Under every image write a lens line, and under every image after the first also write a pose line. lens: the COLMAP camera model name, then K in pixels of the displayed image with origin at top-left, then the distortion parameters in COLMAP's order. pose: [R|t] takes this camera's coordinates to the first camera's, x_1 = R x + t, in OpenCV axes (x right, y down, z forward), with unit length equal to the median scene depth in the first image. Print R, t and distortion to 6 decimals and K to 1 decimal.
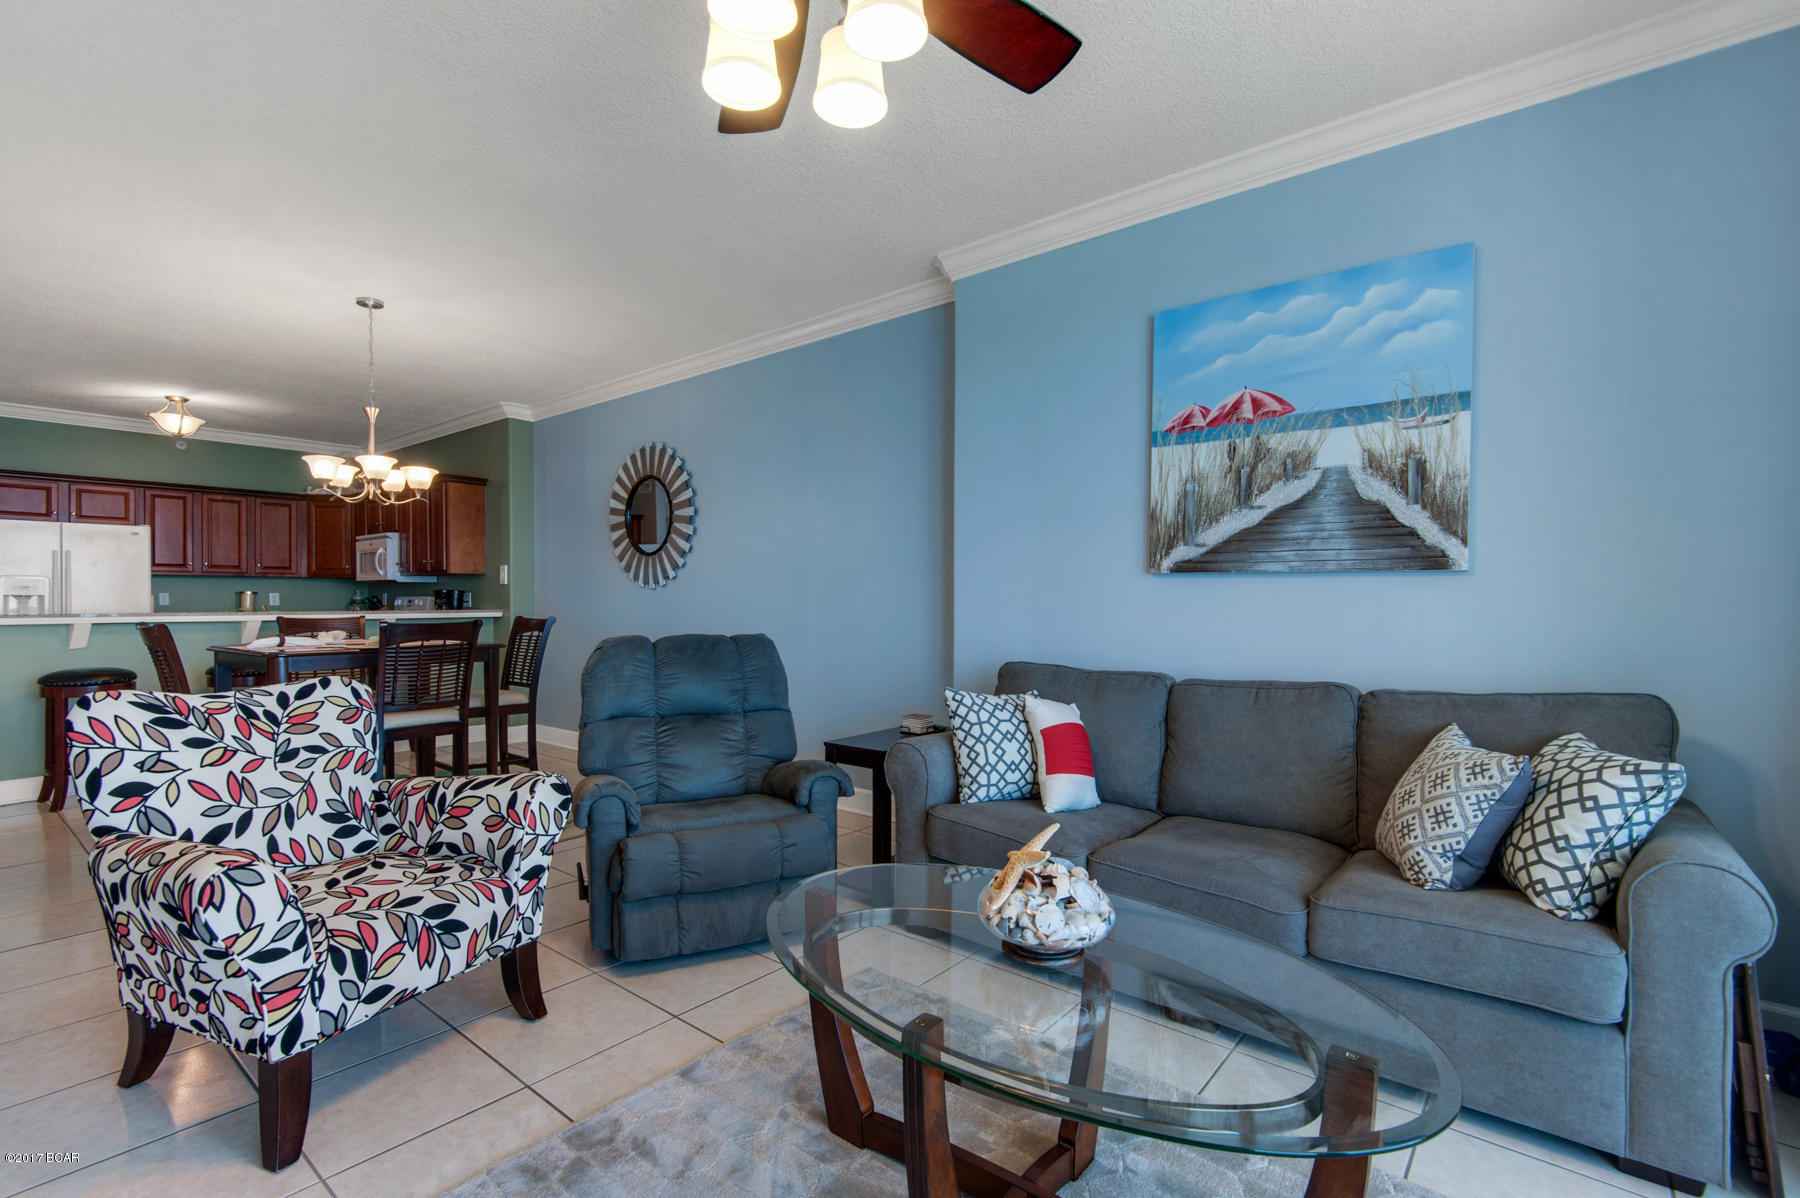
lens RADIAL K [[809.2, 0, 892.8], [0, 809.2, 606.1], [0, 0, 1]] dist [0.023944, -0.011765]
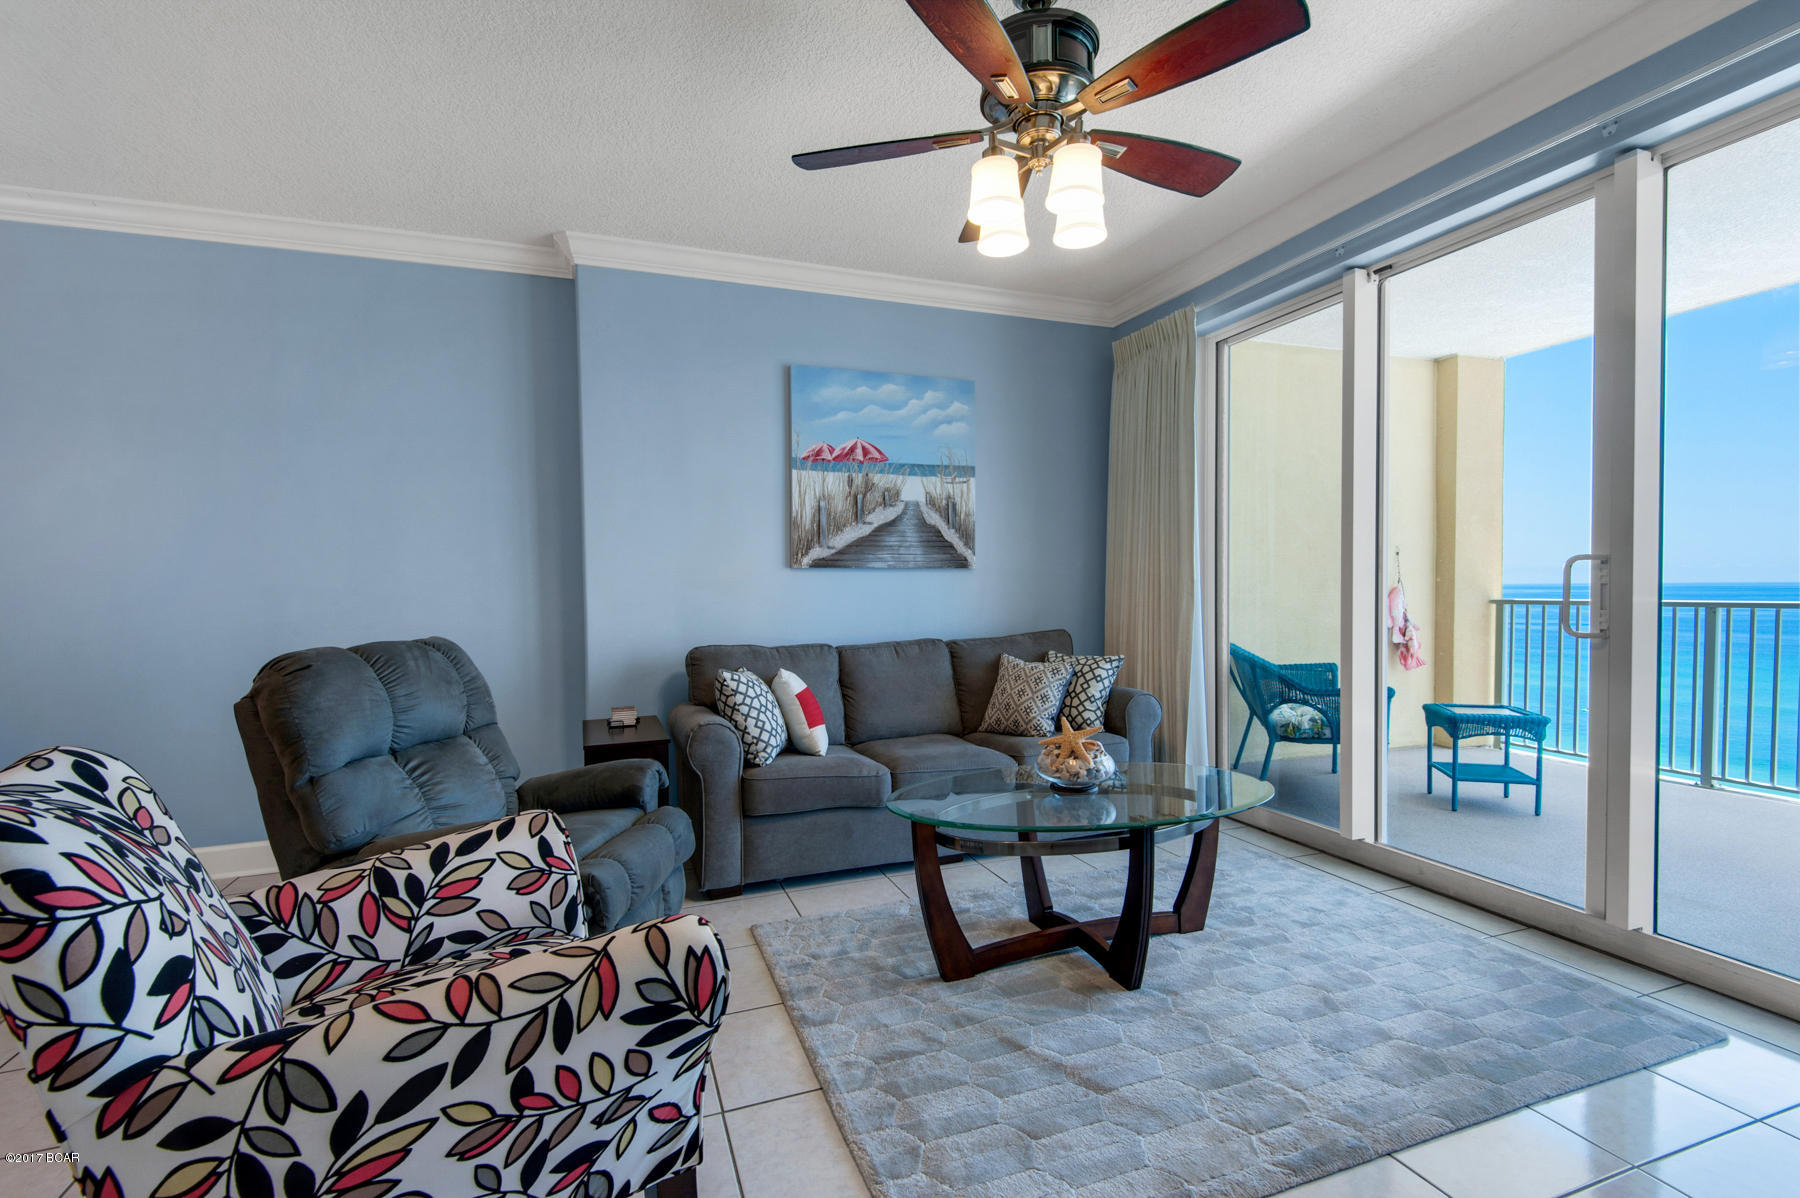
lens RADIAL K [[809.2, 0, 896.2], [0, 809.2, 608.7], [0, 0, 1]] dist [0.023944, -0.011765]
pose [[0.496831, -0.030589, 0.867308, -0.747393], [0.024652, 0.999473, 0.021128, 0.000479], [-0.867497, 0.010884, 0.497323, 0.238954]]
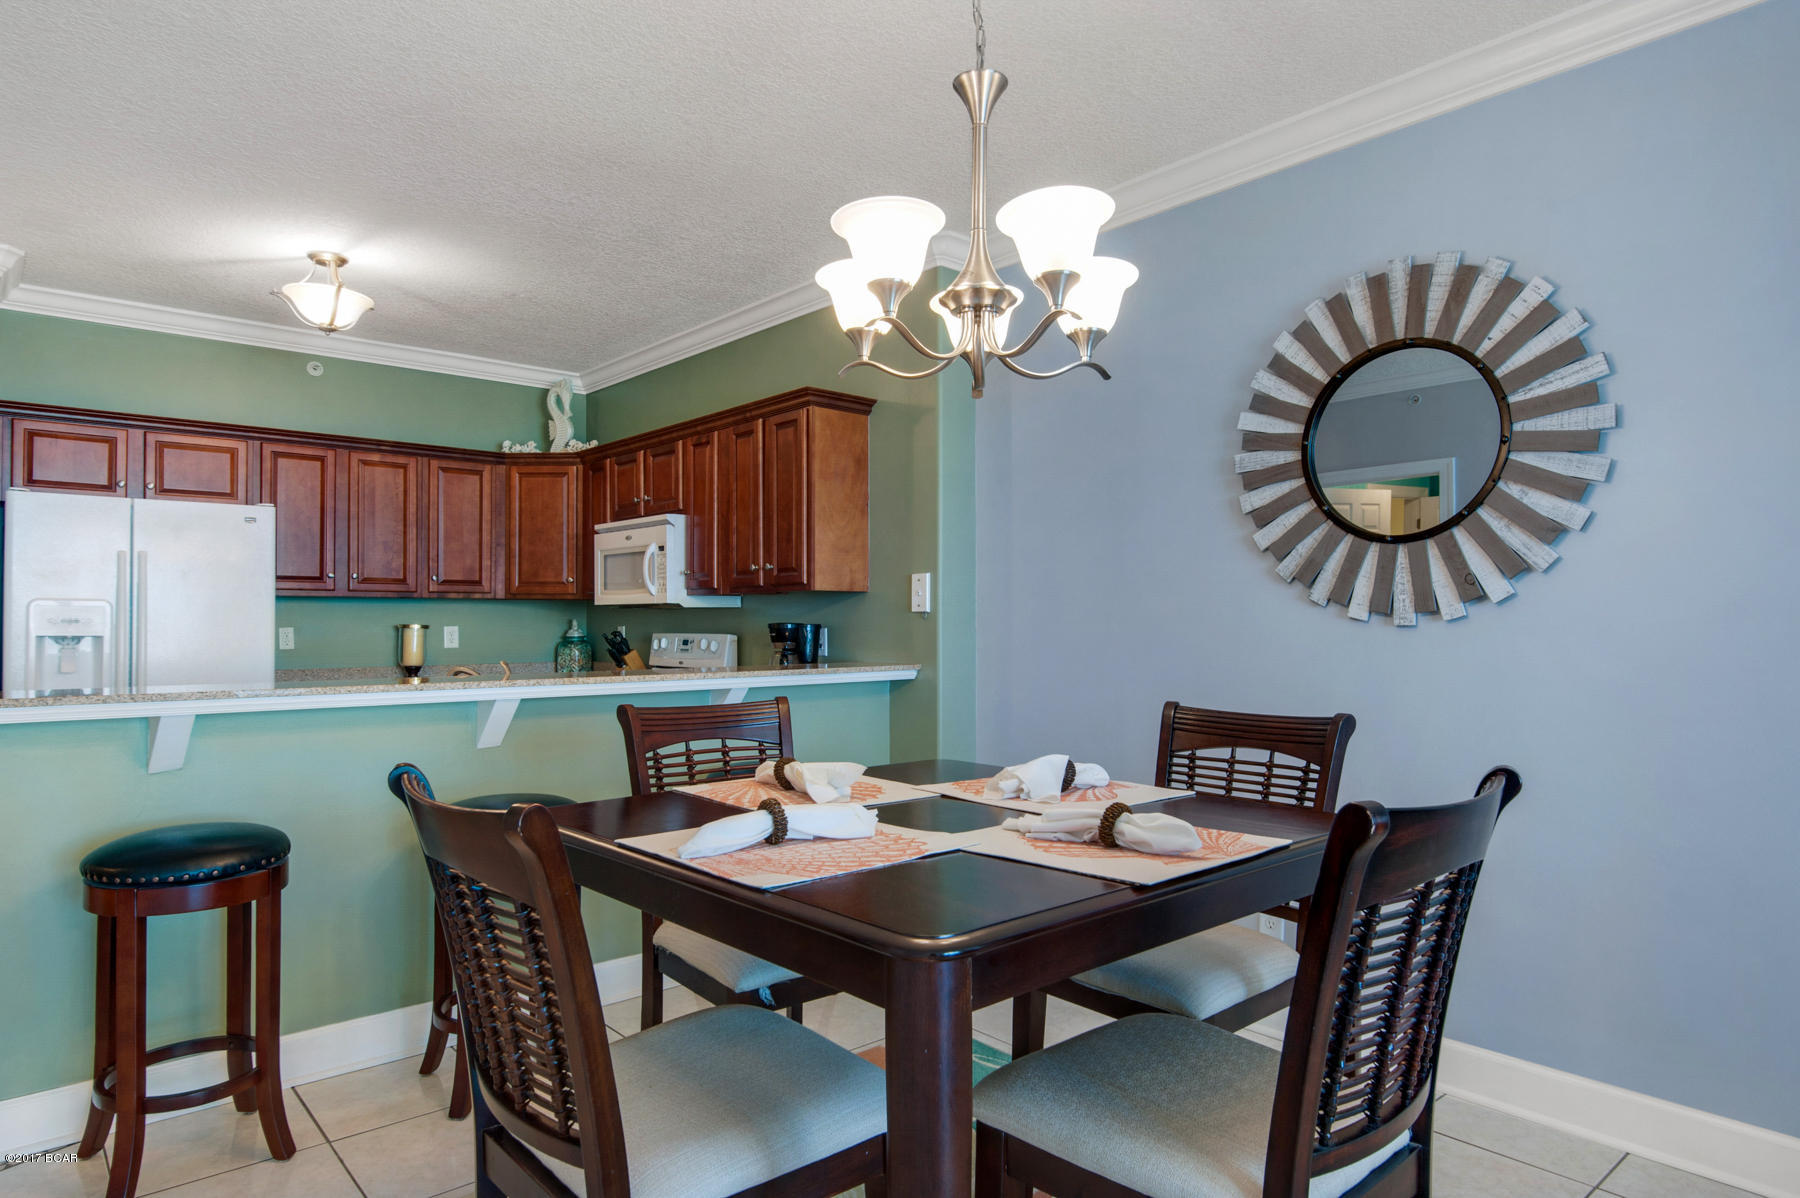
lens RADIAL K [[1068.7, 0, 896.0], [0, 1068.7, 611.1], [0, 0, 1]] dist [0.015964, -0.003505]
pose [[0.985532, -0.001787, -0.169479, -0.864191], [-0.001132, 0.999853, -0.017120, -0.037582], [0.169485, 0.017065, 0.985385, 0.839611]]
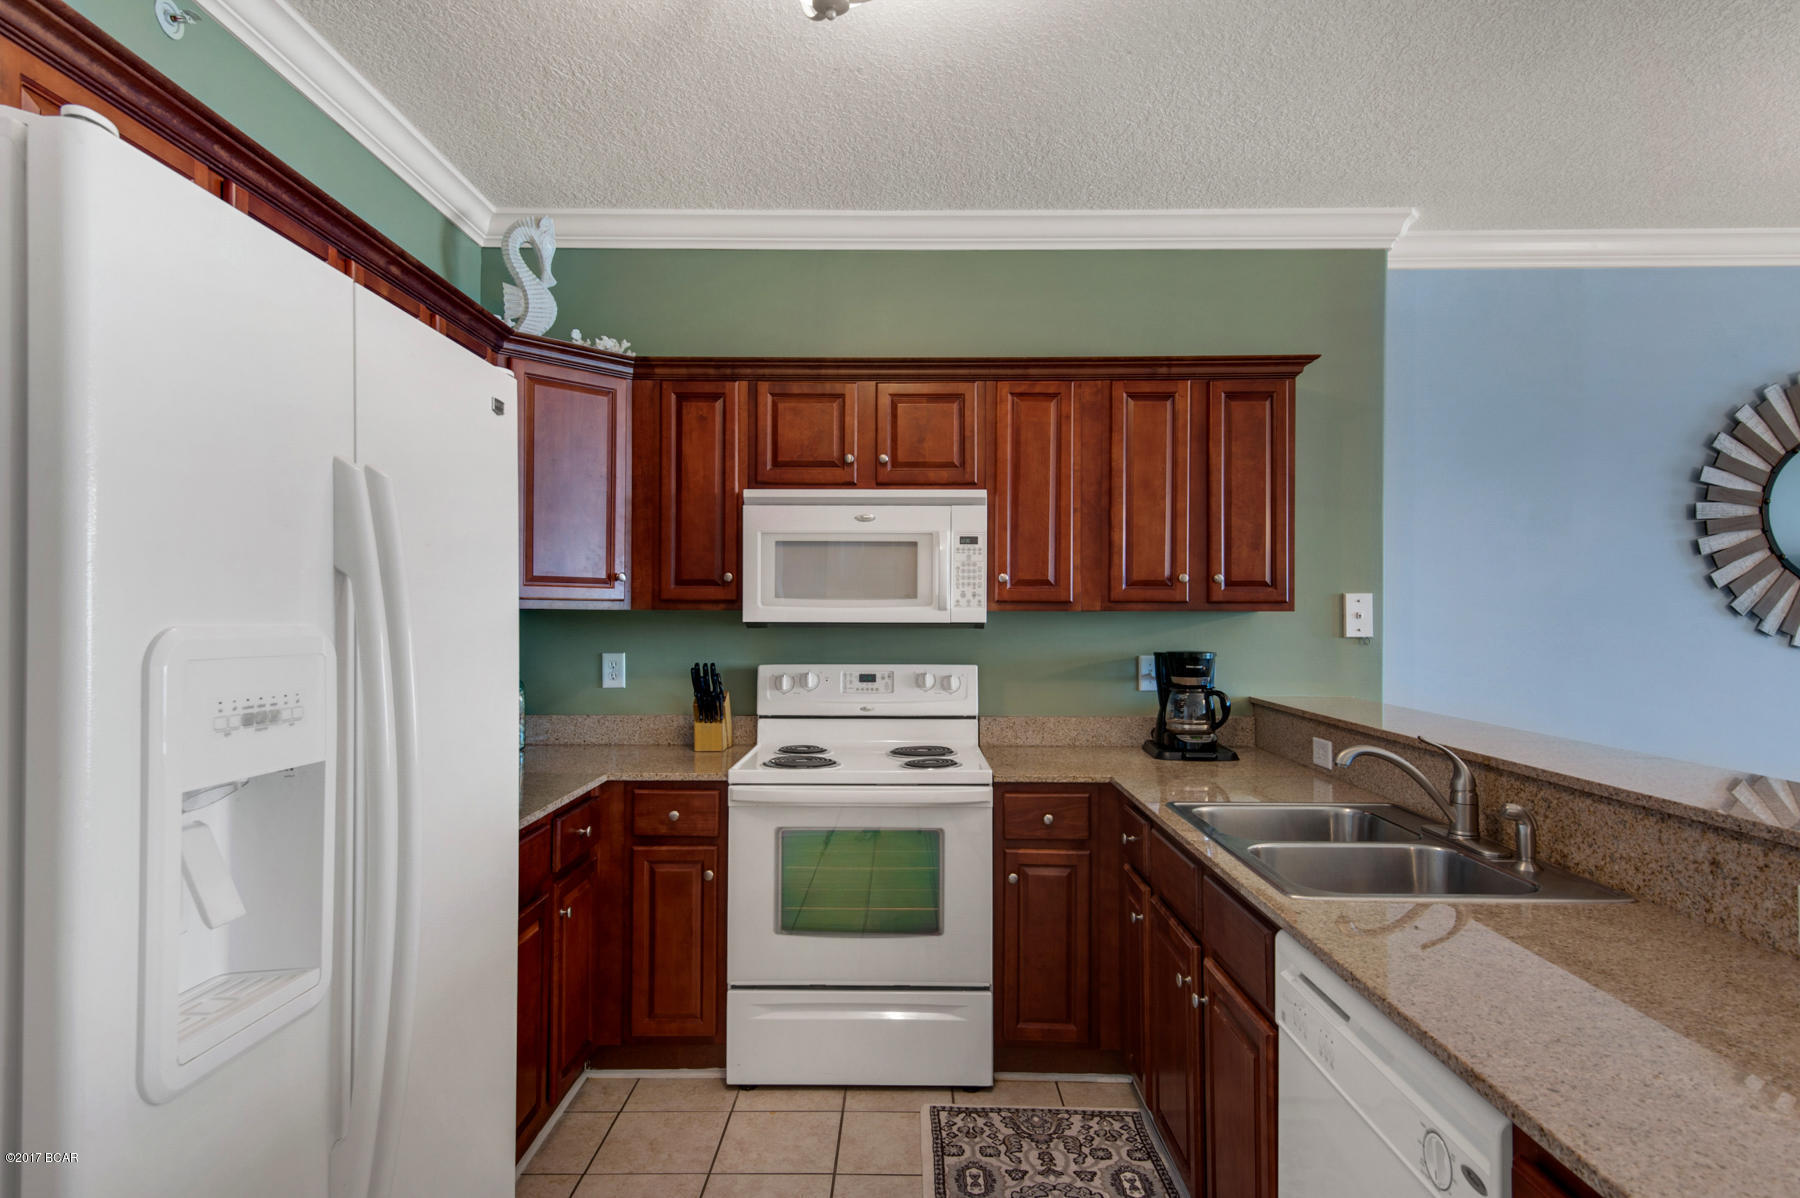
lens RADIAL K [[1002.9, 0, 896.4], [0, 1002.9, 606.3], [0, 0, 1]] dist [0.042082, -0.019866]
pose [[0.778249, 0.008953, 0.627892, -2.225276], [0.000713, 0.999885, -0.015141, -0.079271], [-0.627955, 0.012232, 0.778153, 1.655468]]
